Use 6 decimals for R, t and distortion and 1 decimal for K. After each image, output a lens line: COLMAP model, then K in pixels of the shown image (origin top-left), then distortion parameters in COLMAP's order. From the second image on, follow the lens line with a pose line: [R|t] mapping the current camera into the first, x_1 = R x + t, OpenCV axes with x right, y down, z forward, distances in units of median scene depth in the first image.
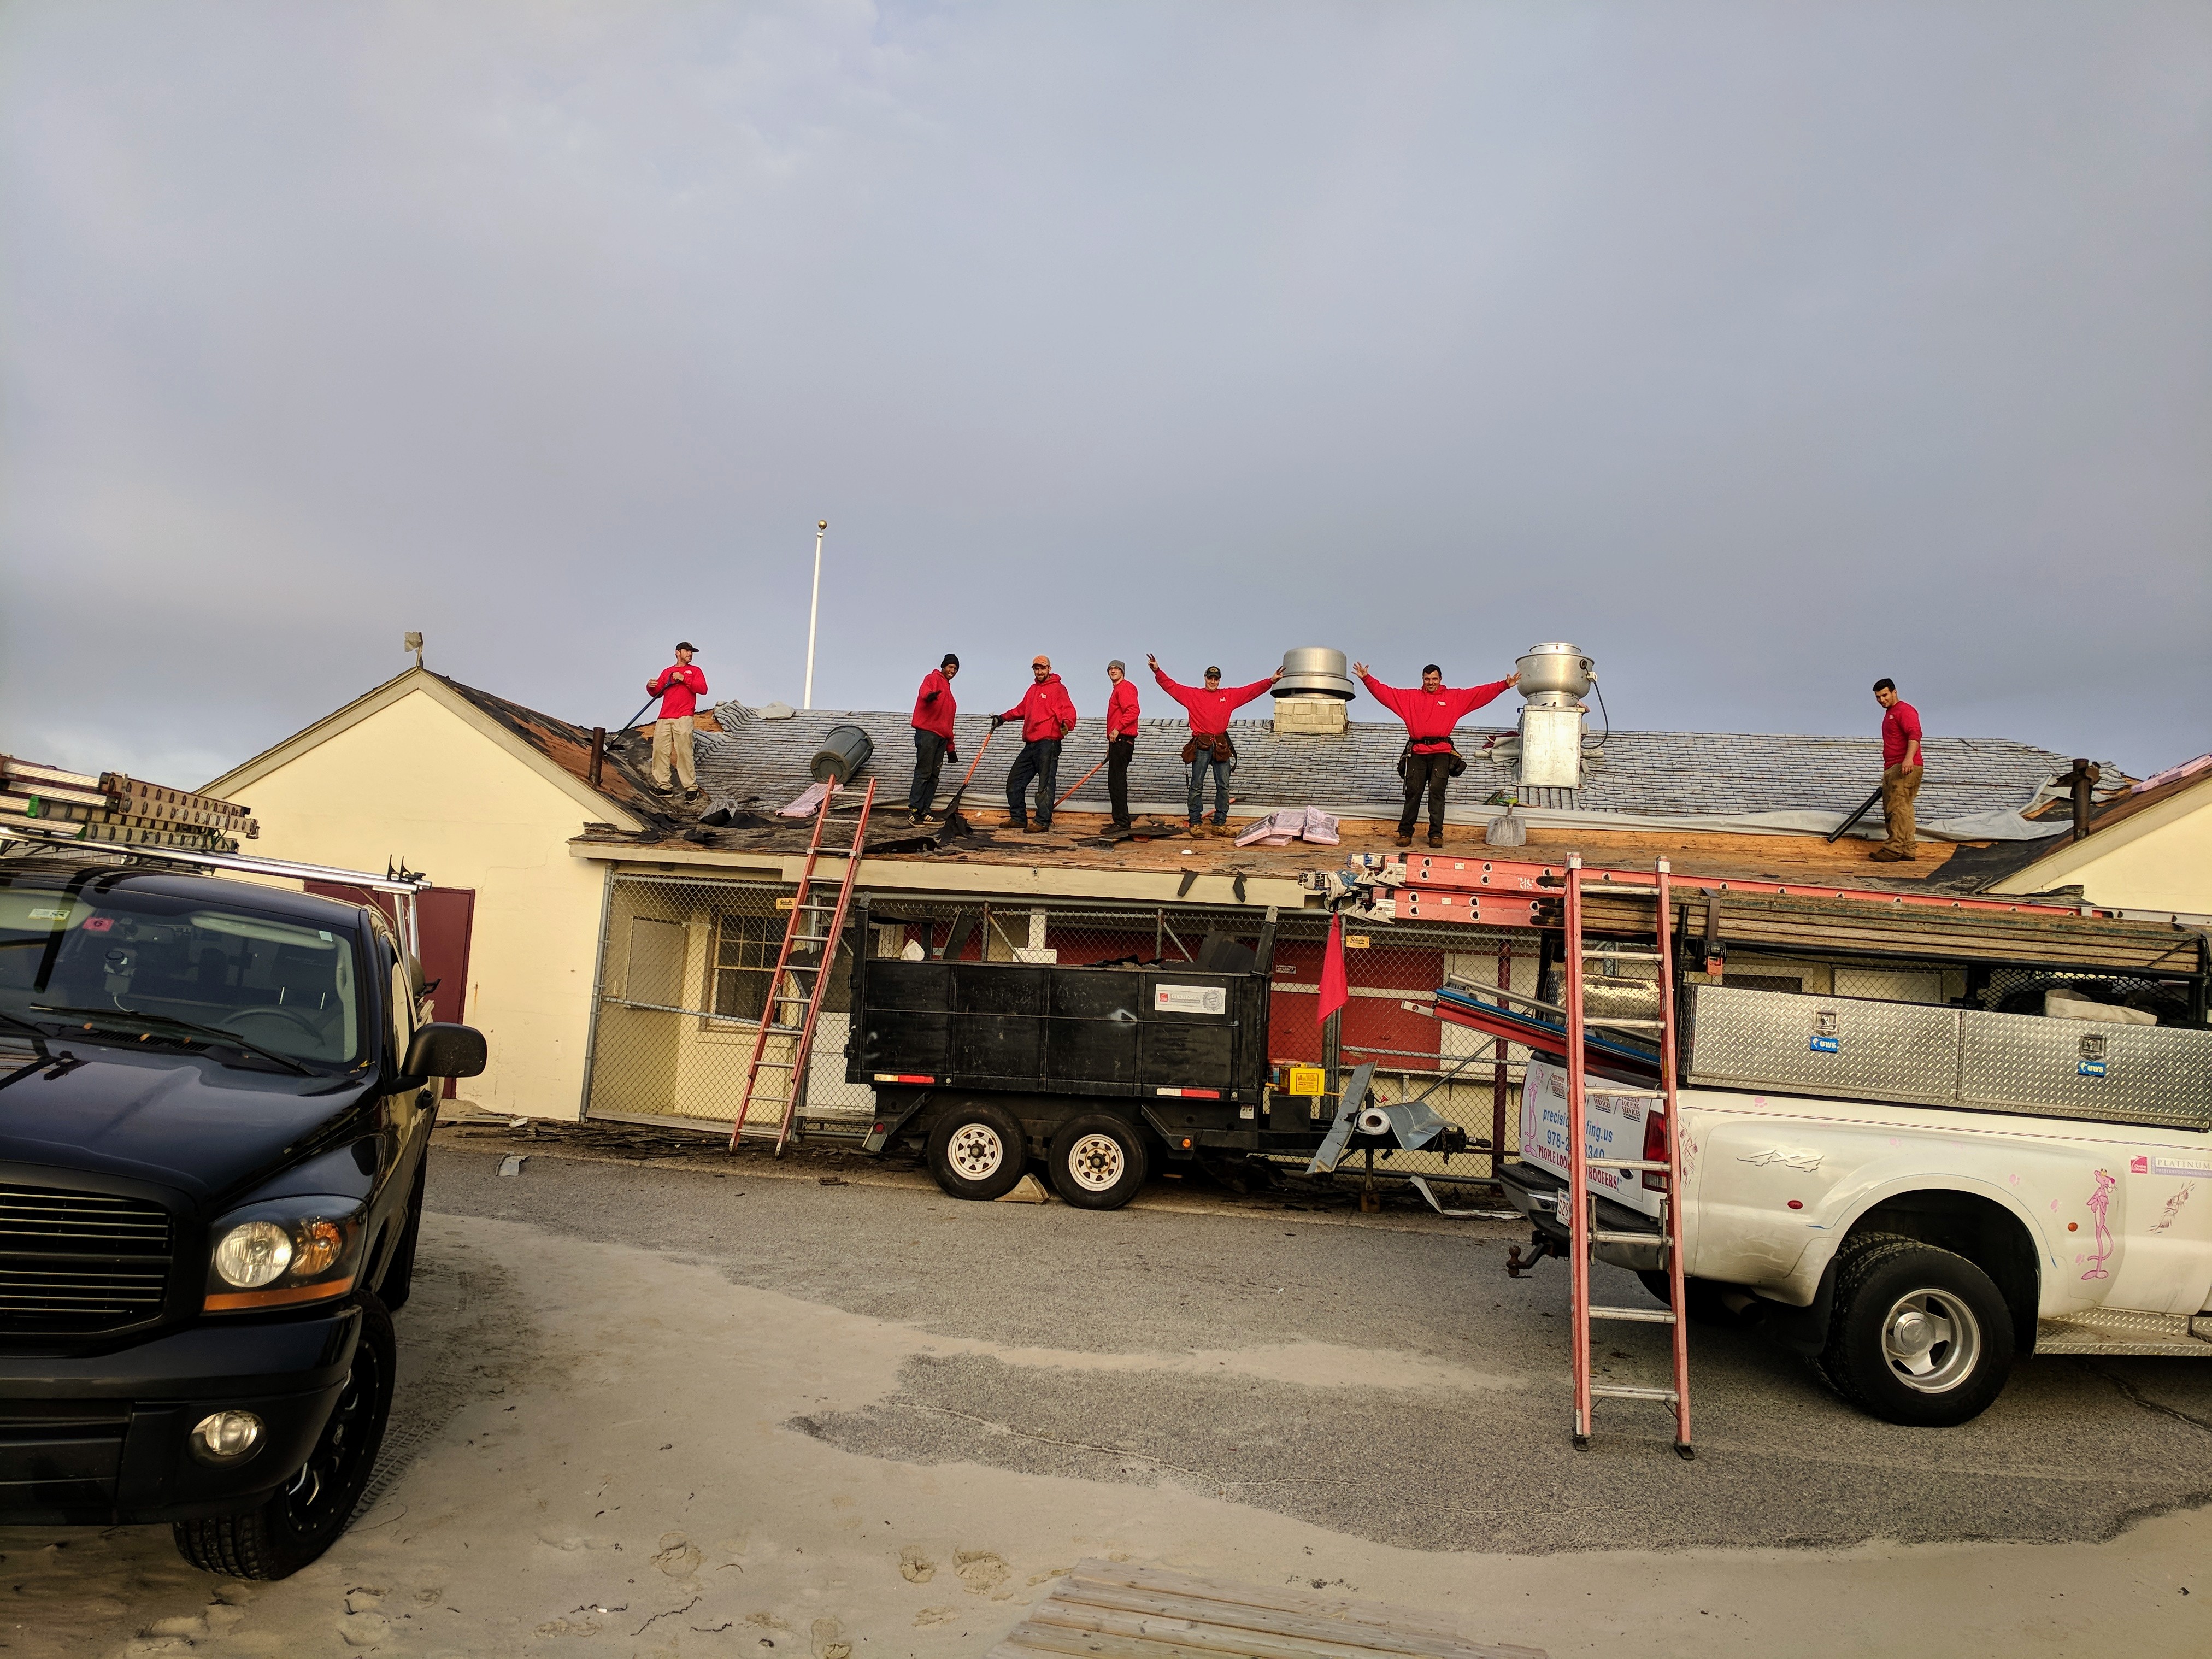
lens RADIAL K [[1654.9, 0, 1106.8], [0, 1654.9, 821.5], [0, 0, 1]] dist [0.029660, -0.019176]
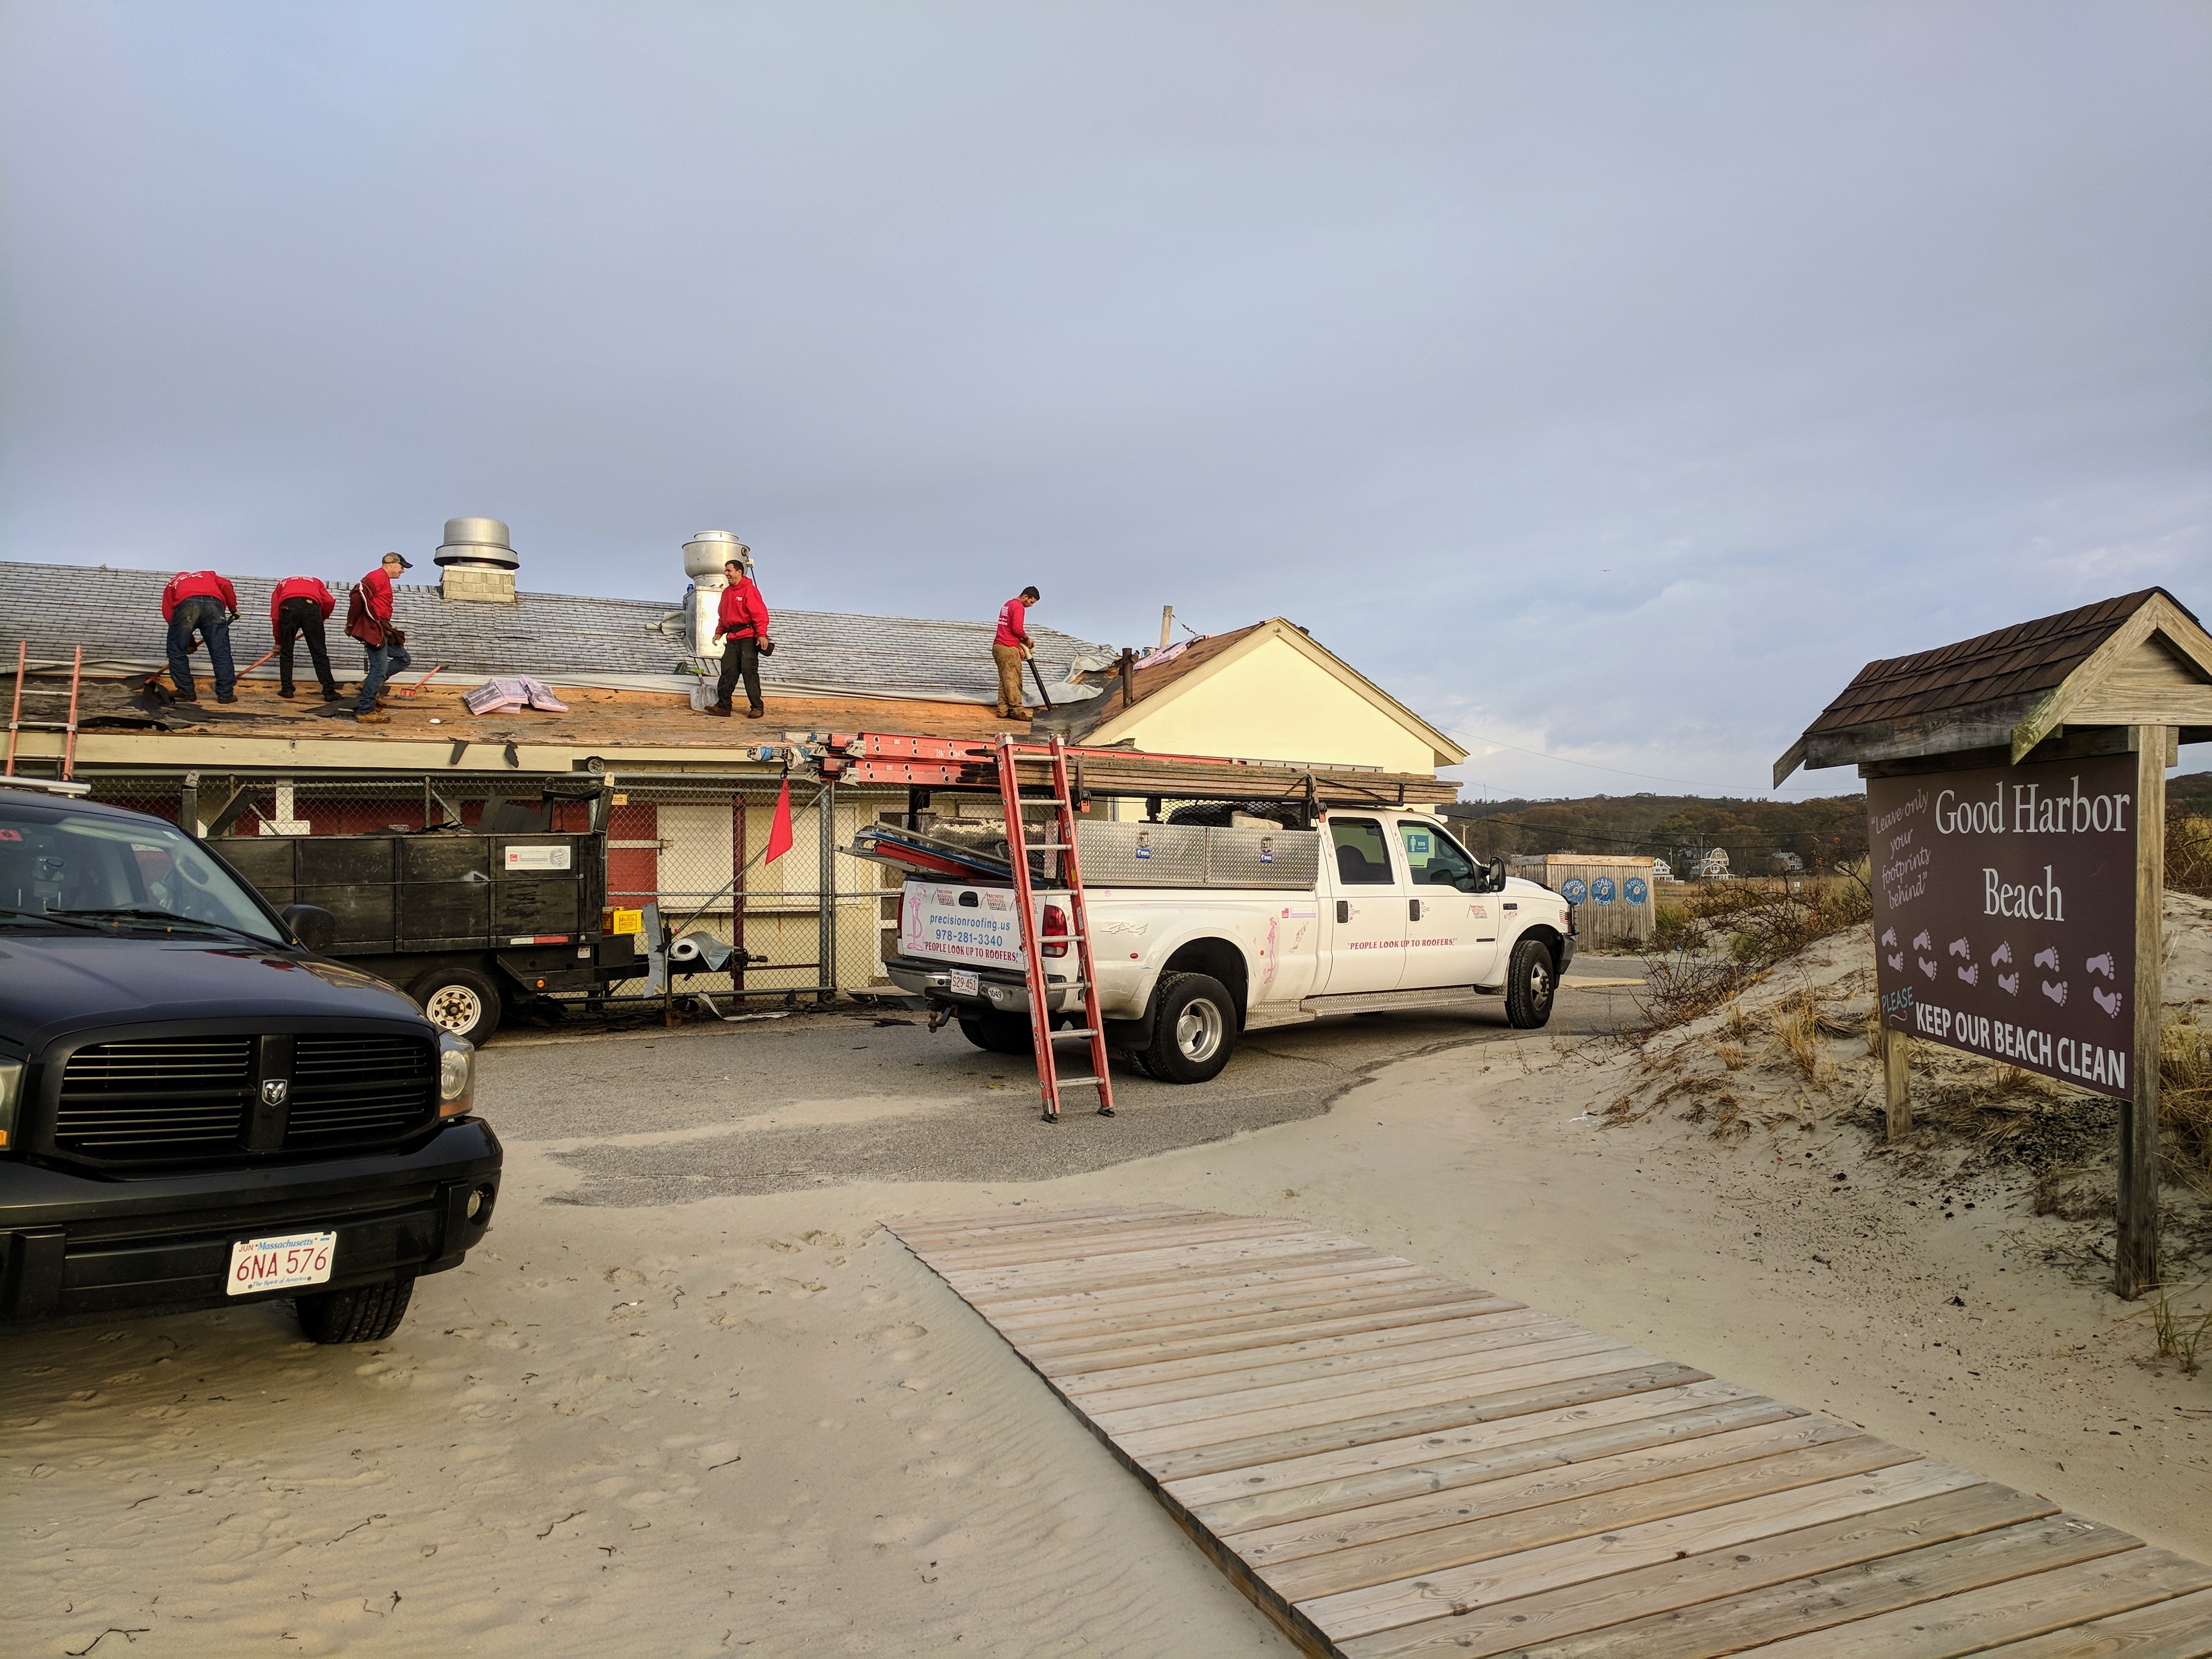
lens RADIAL K [[1654.9, 0, 1101.6], [0, 1654.9, 832.3], [0, 0, 1]] dist [0.029660, -0.019176]
pose [[0.797873, -0.054640, 0.600344, -0.313406], [-0.006181, 0.995090, 0.098783, -0.022772], [-0.602794, -0.082527, 0.793618, -0.119609]]
